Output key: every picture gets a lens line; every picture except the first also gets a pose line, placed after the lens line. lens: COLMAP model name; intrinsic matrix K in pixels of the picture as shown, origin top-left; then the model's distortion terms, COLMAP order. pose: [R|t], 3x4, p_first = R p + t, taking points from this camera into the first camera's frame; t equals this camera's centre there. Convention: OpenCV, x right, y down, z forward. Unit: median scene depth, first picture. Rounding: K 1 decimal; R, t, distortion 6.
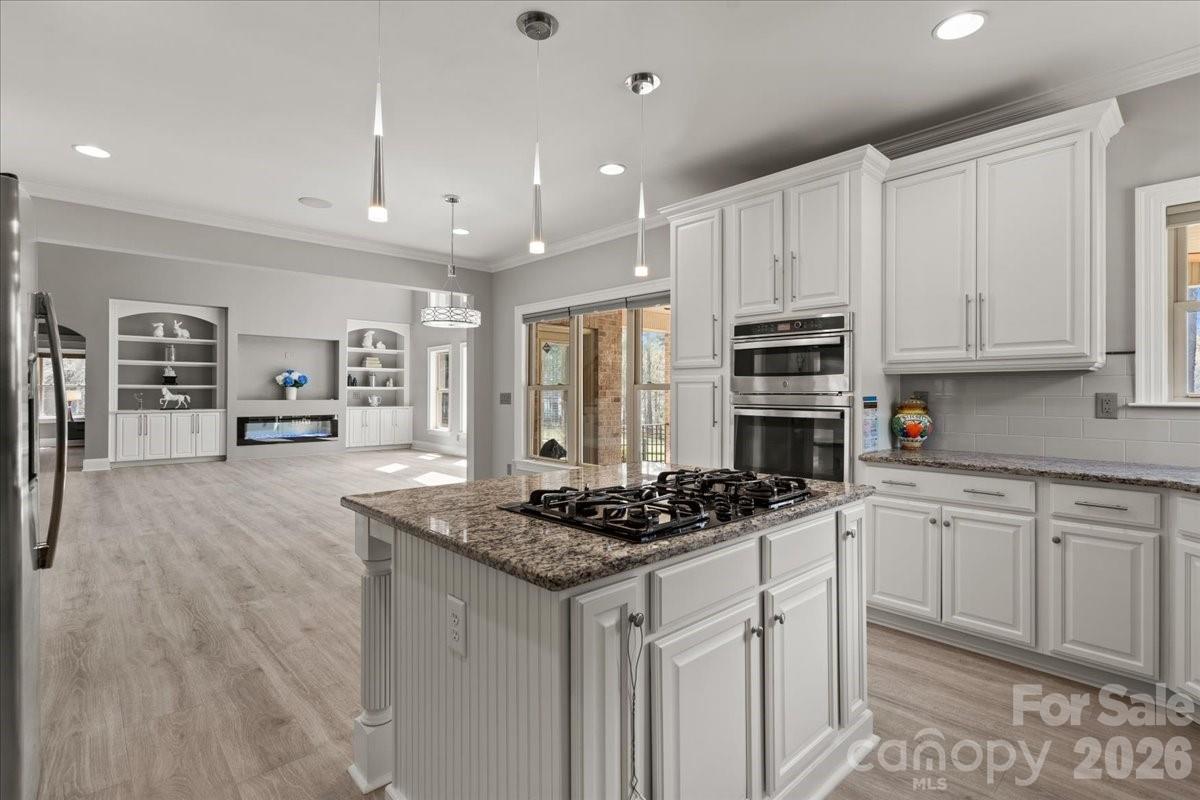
lens RADIAL K [[559.7, 0, 583.5], [0, 559.7, 390.8], [0, 0, 1]] dist [-0.004006, -0.001241]
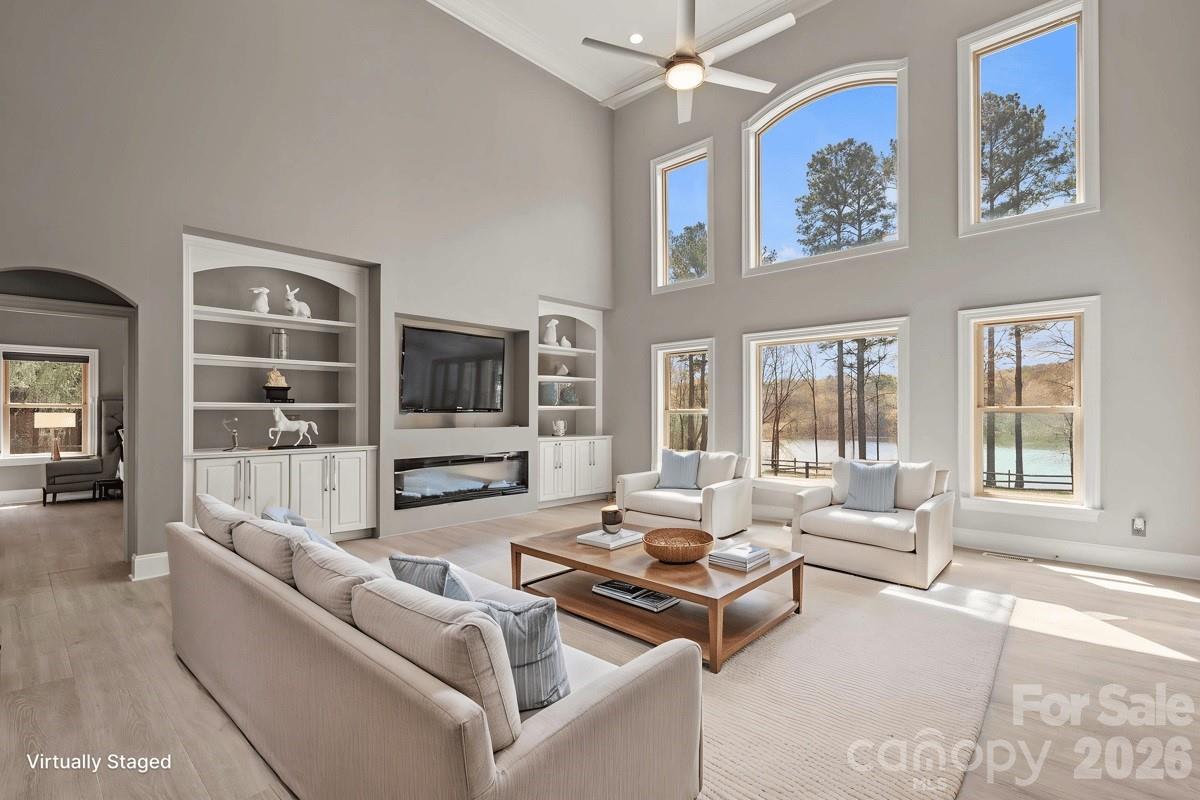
lens RADIAL K [[559.7, 0, 586.2], [0, 559.7, 408.8], [0, 0, 1]] dist [-0.004006, -0.001241]
pose [[0.995948, -0.001812, 0.089910, -0.489700], [0.002011, 0.999996, -0.002120, -0.002598], [-0.089906, 0.002293, 0.995948, 0.428952]]
